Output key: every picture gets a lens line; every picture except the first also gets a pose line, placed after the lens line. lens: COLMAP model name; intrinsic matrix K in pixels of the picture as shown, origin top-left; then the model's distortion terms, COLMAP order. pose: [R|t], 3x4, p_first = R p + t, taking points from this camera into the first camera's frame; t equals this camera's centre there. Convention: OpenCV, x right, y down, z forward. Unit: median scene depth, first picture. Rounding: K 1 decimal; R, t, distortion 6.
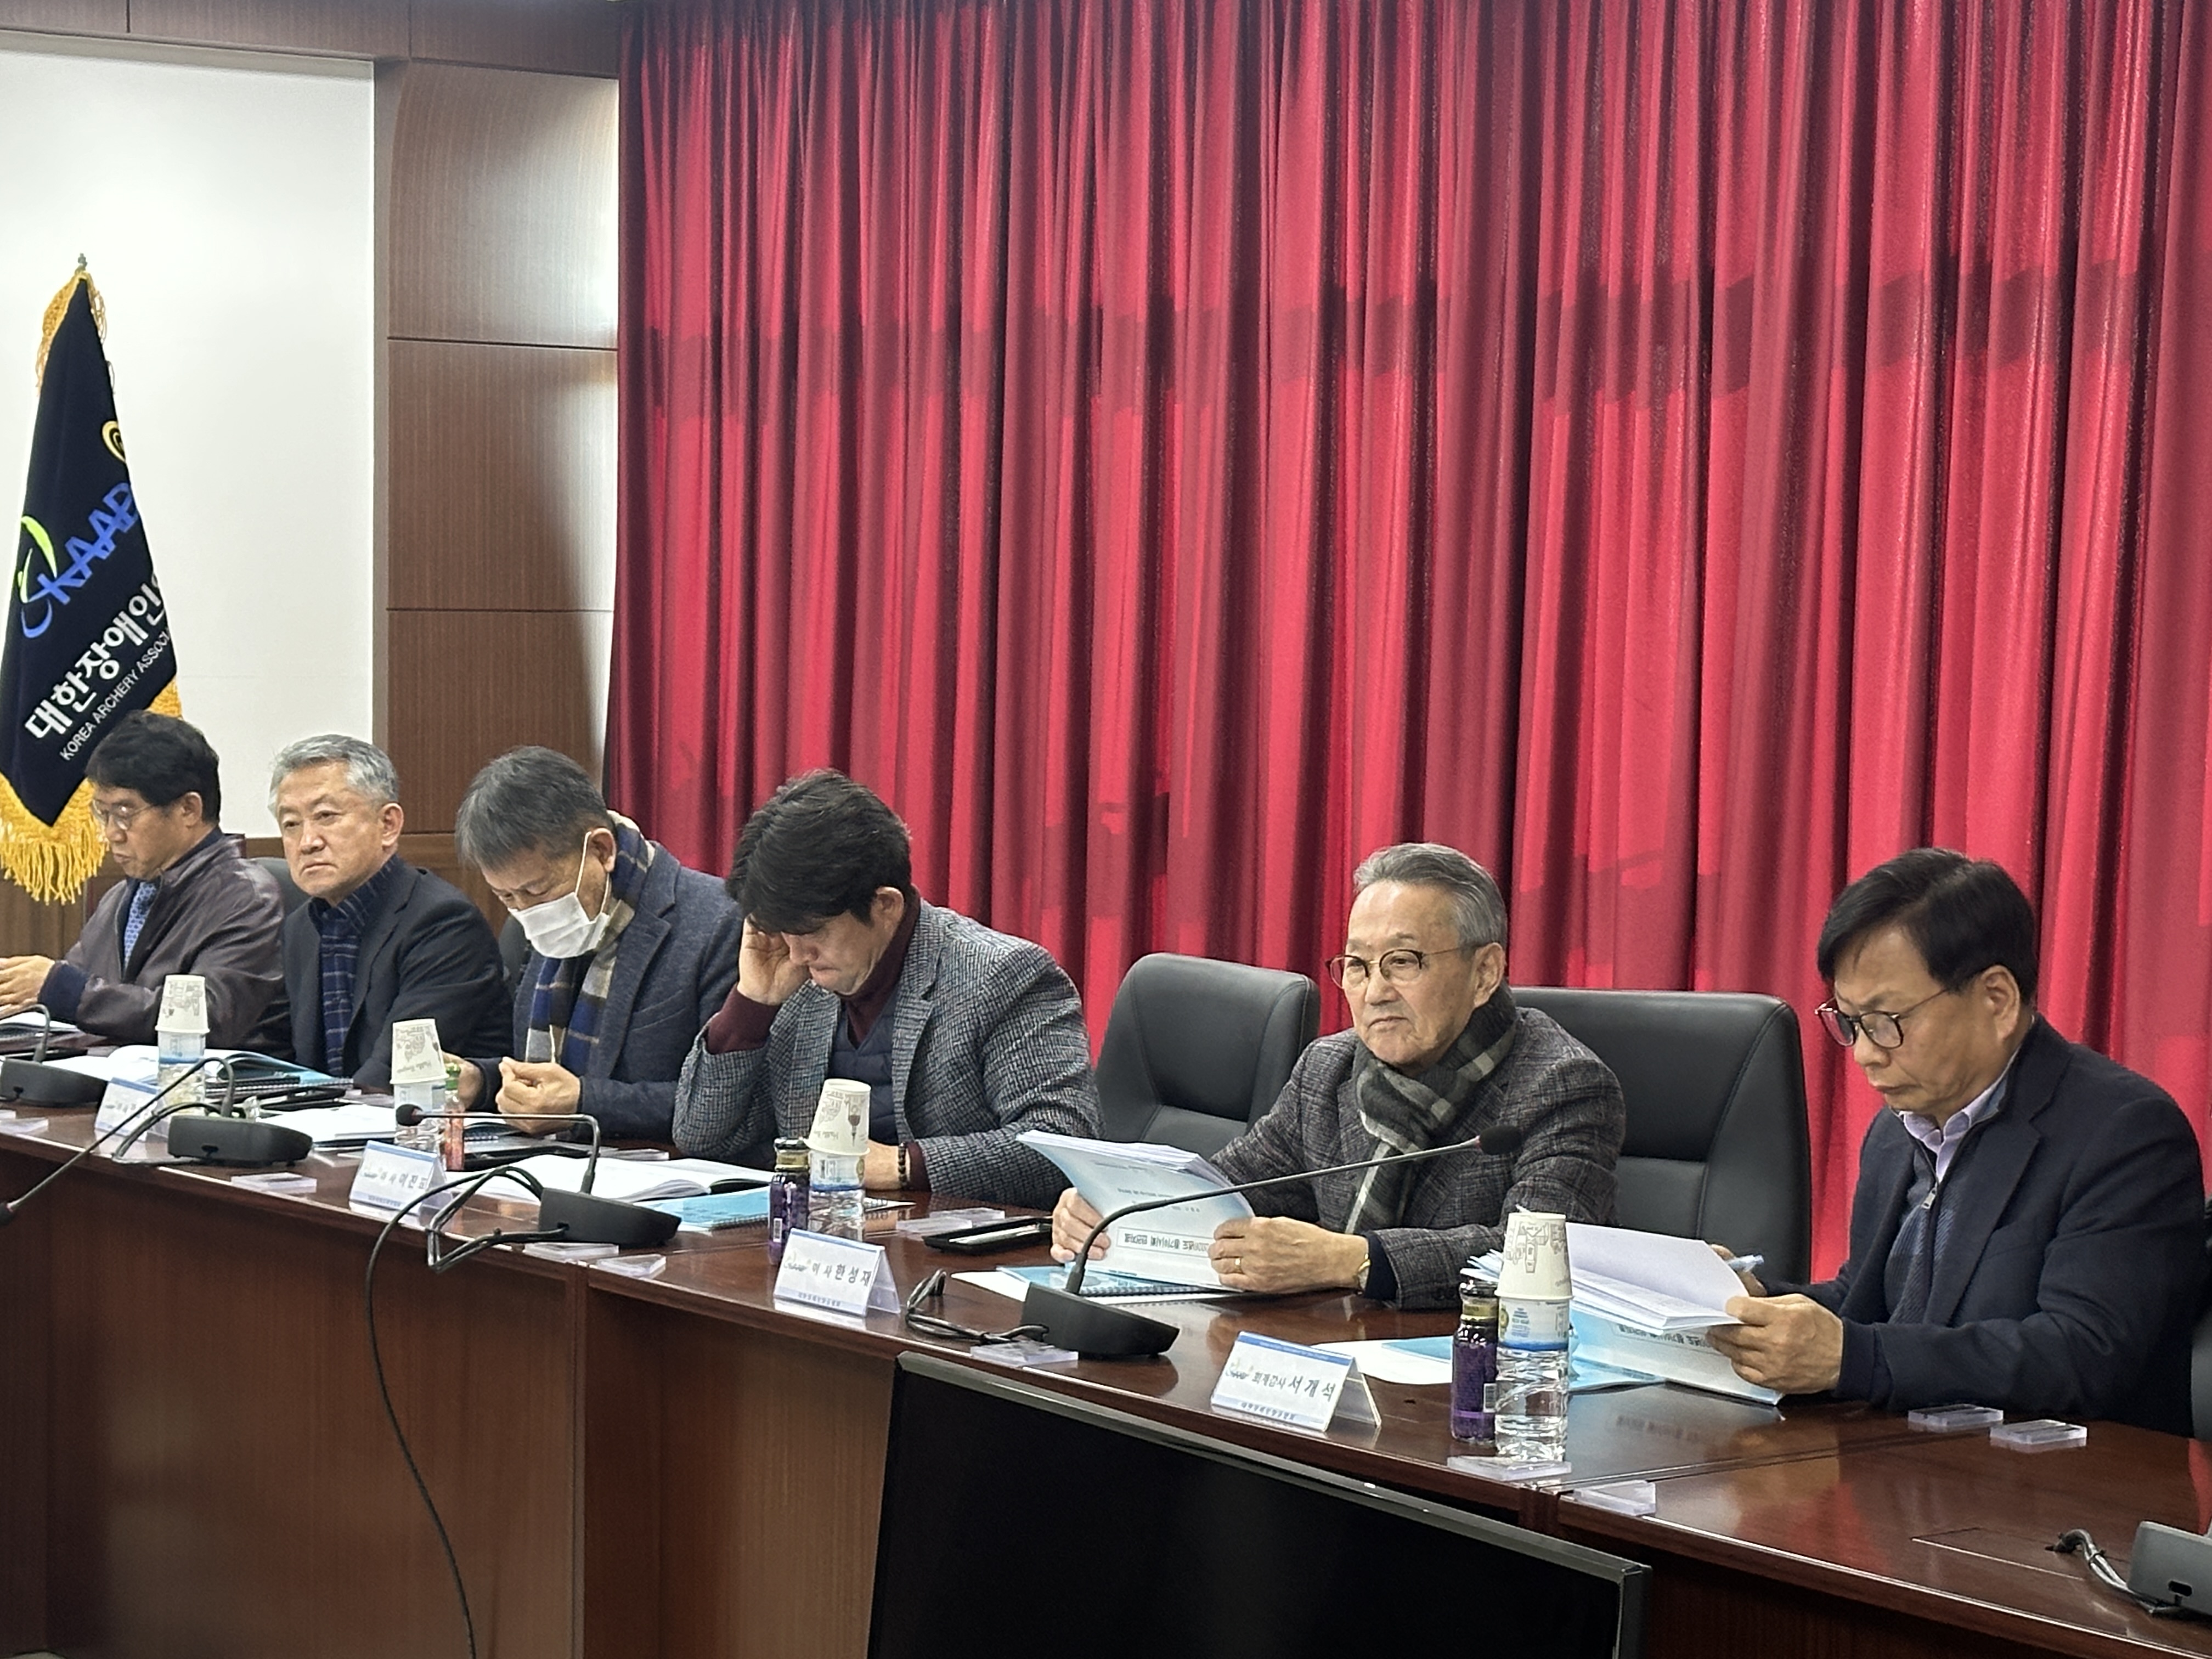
lens RADIAL K [[4788.8, 0, 1106.1], [0, 4788.8, 837.1], [0, 0, 1]] dist [0.128215, 0.000000]
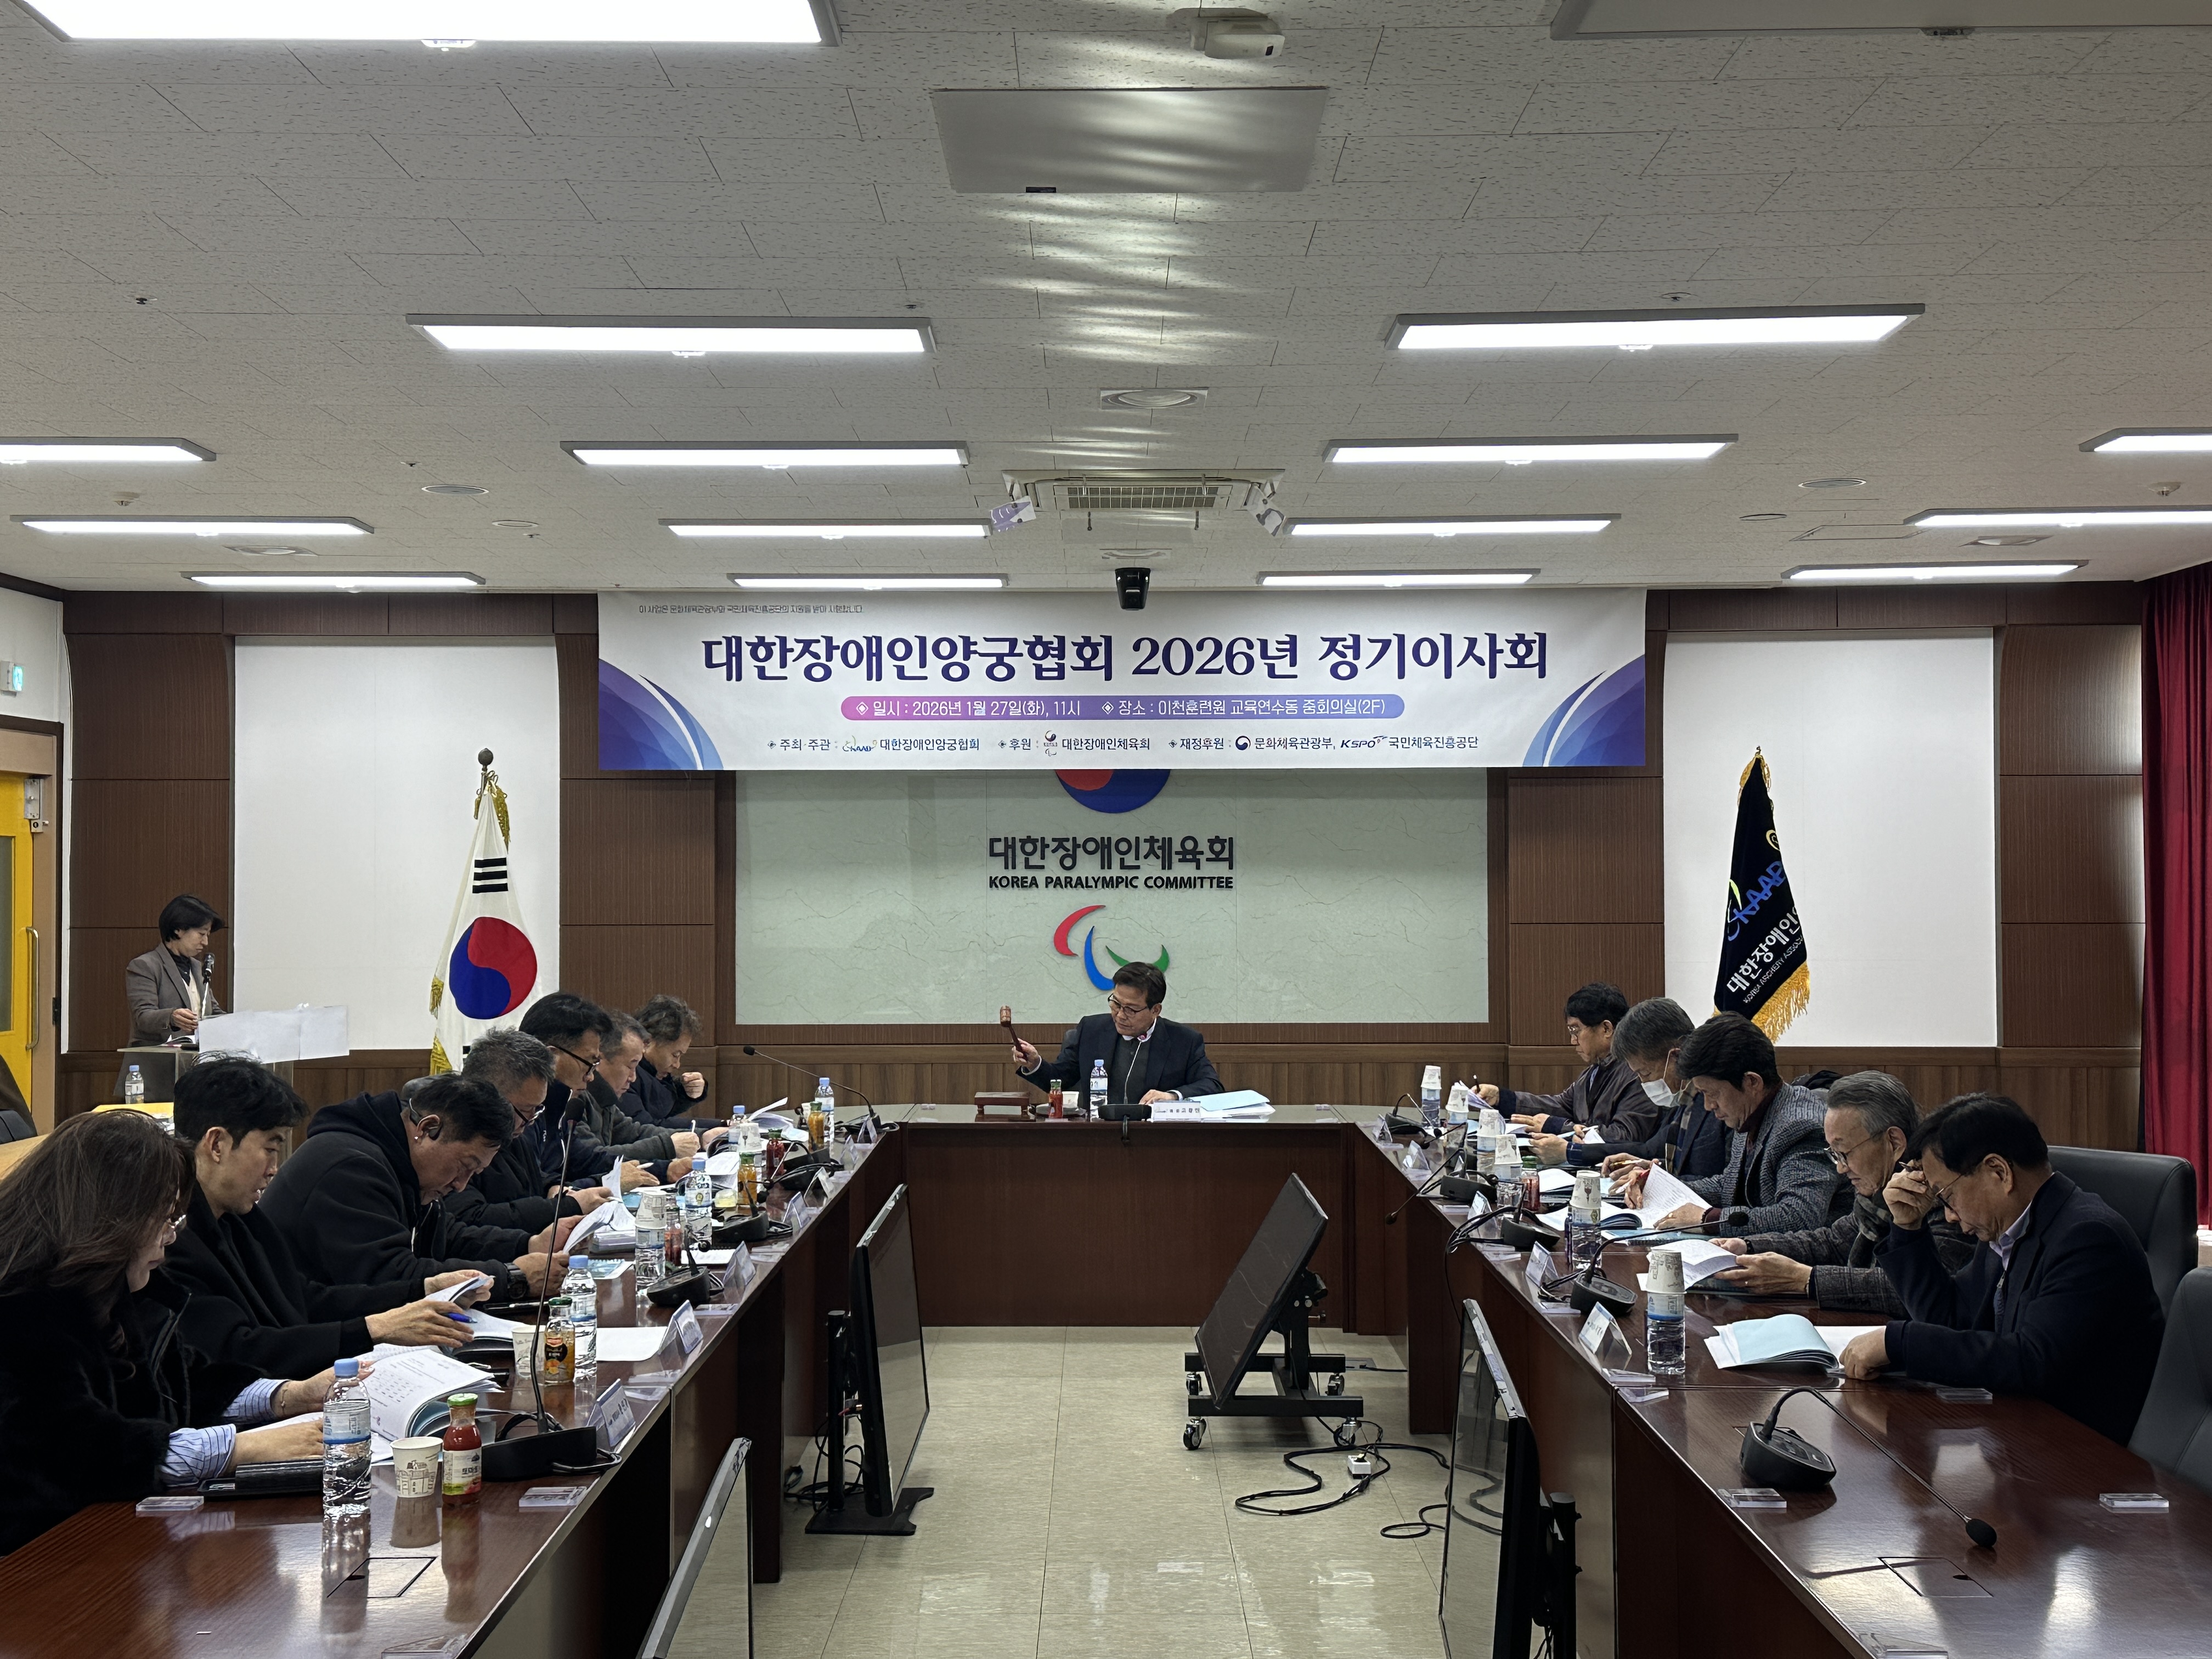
lens RADIAL K [[2597.5, 0, 1086.4], [0, 2597.5, 822.1], [0, 0, 1]] dist [0.122474, 0.000000]
pose [[0.787402, -0.029841, -0.615718, 0.247497], [-0.020488, 0.997009, -0.074522, -0.005016], [0.616100, 0.071294, 0.784435, -0.002849]]
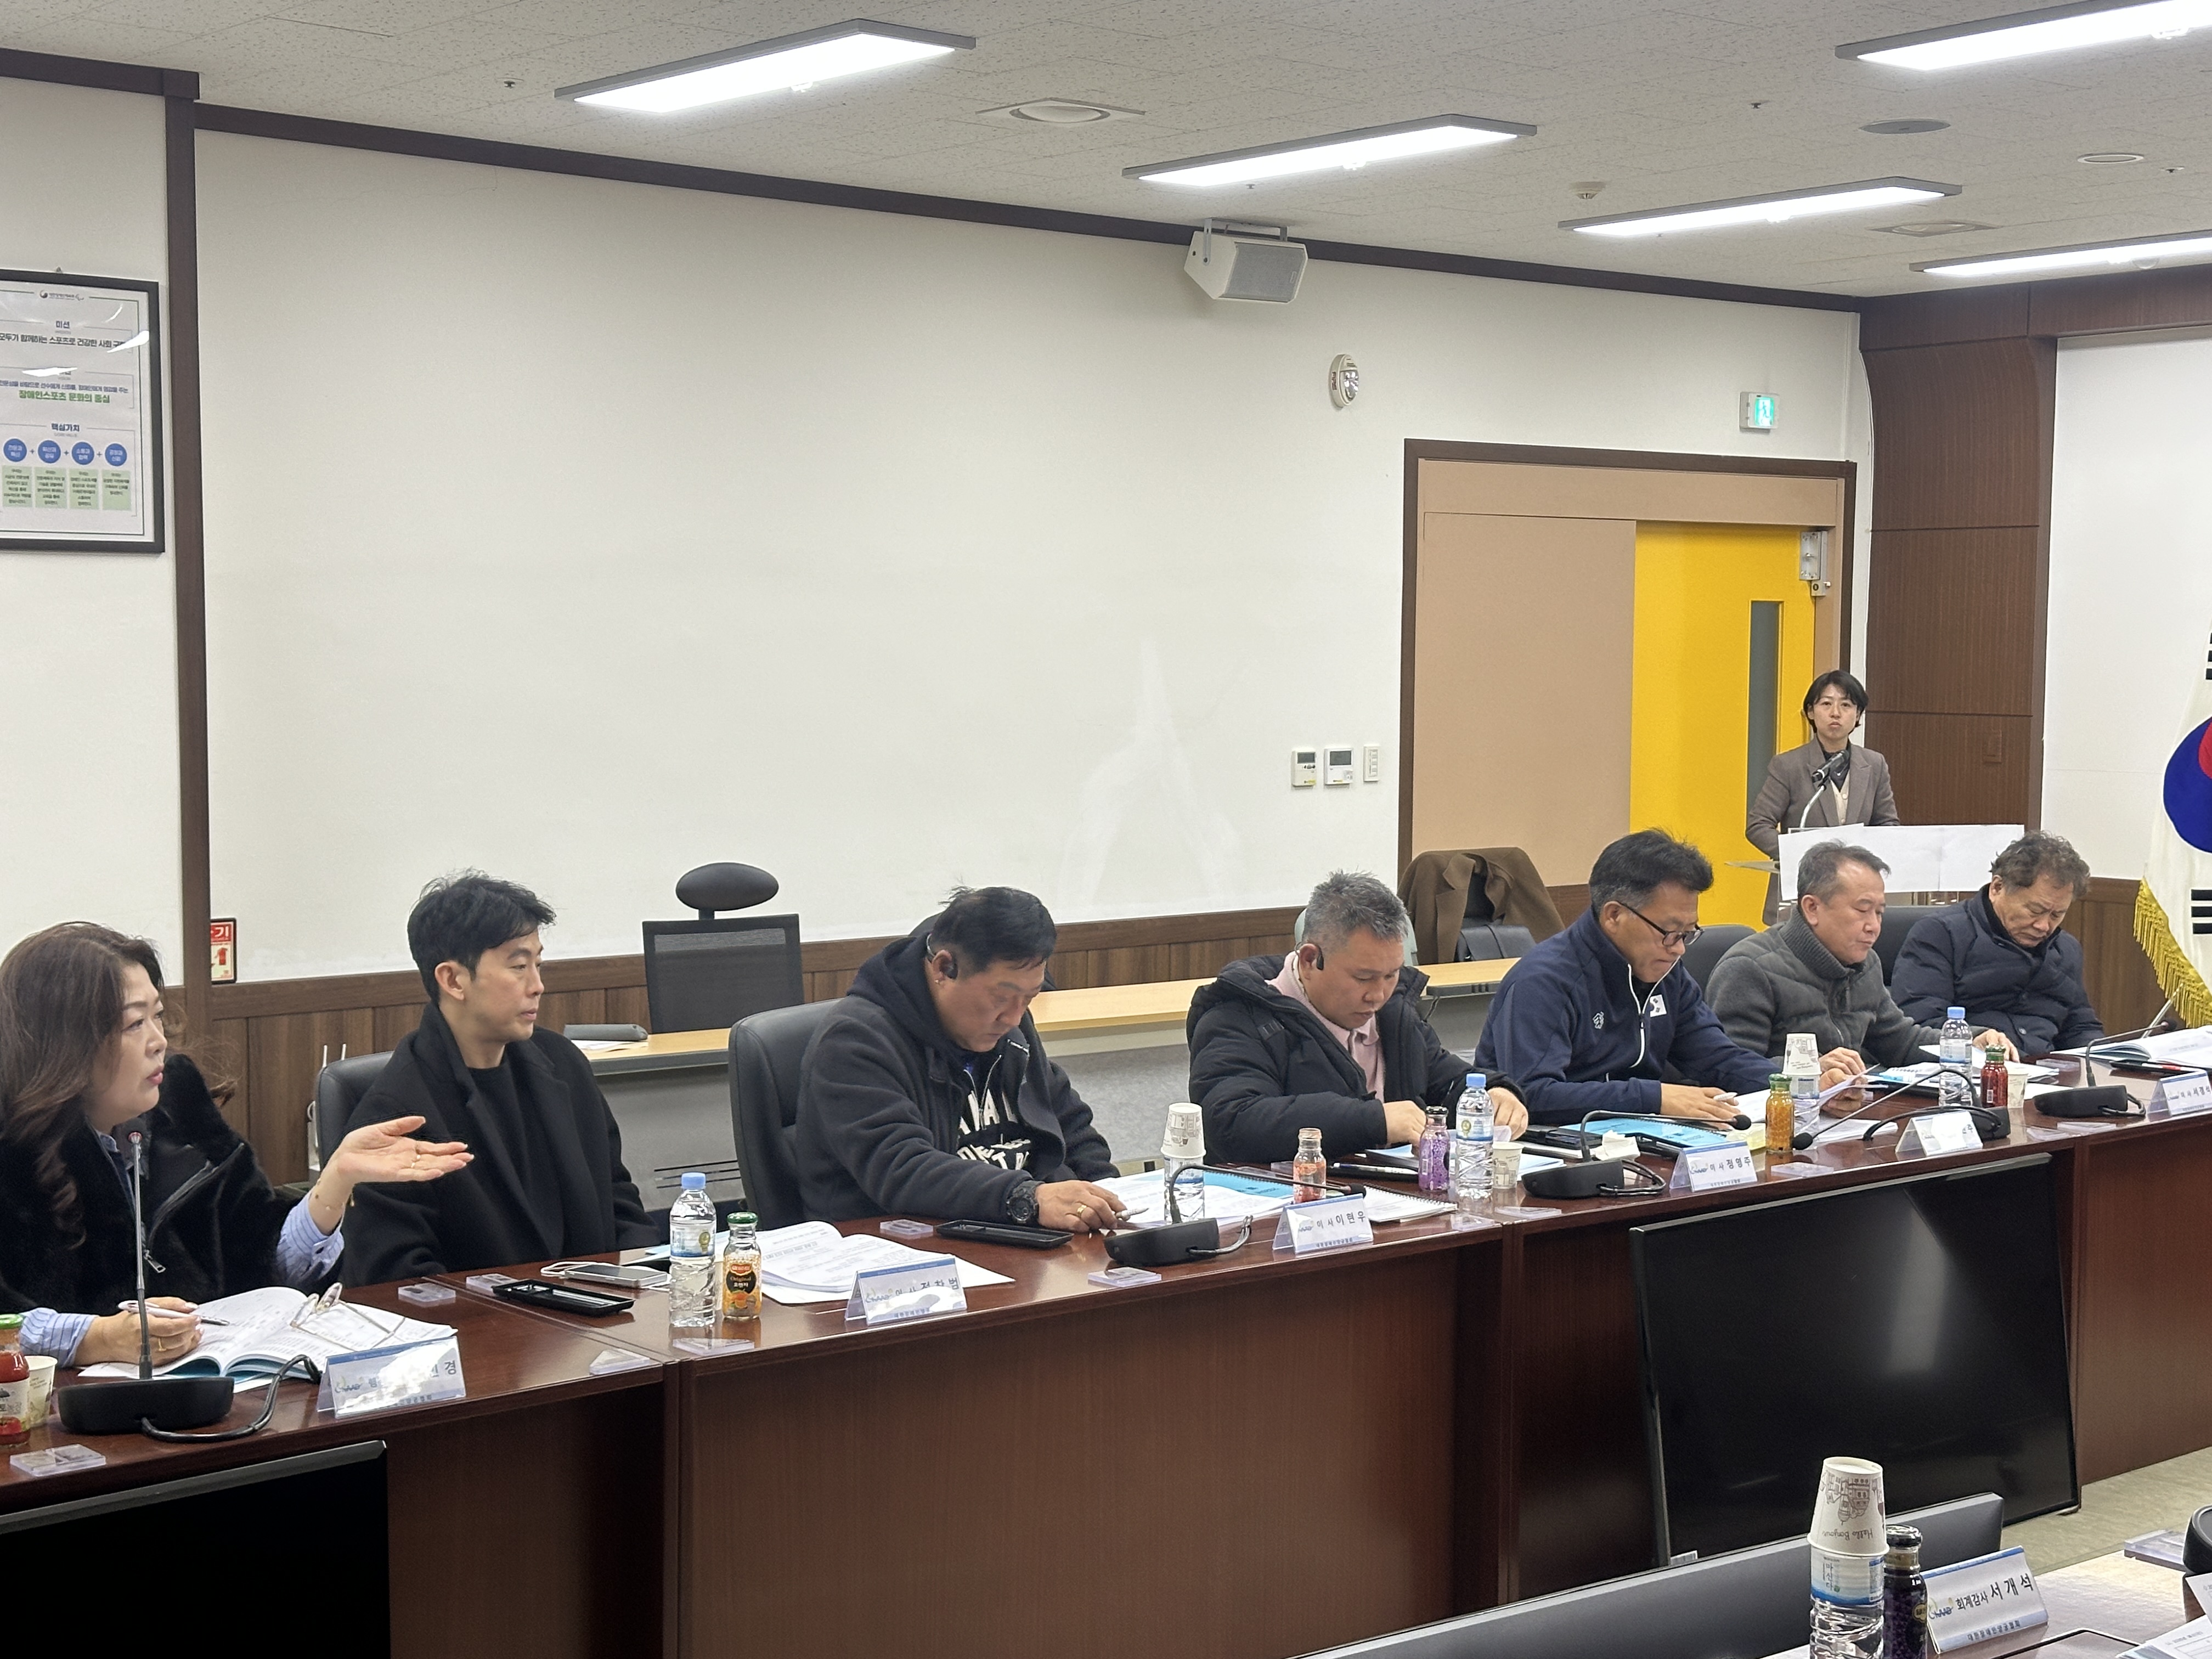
lens RADIAL K [[3106.3, 0, 1085.2], [0, 3106.3, 796.0], [0, 0, 1]] dist [0.125491, 0.000000]
pose [[0.033051, 0.036899, -0.998772, 0.311780], [-0.059032, 0.997646, 0.034904, -0.030737], [0.997709, 0.057806, 0.035151, 0.347844]]
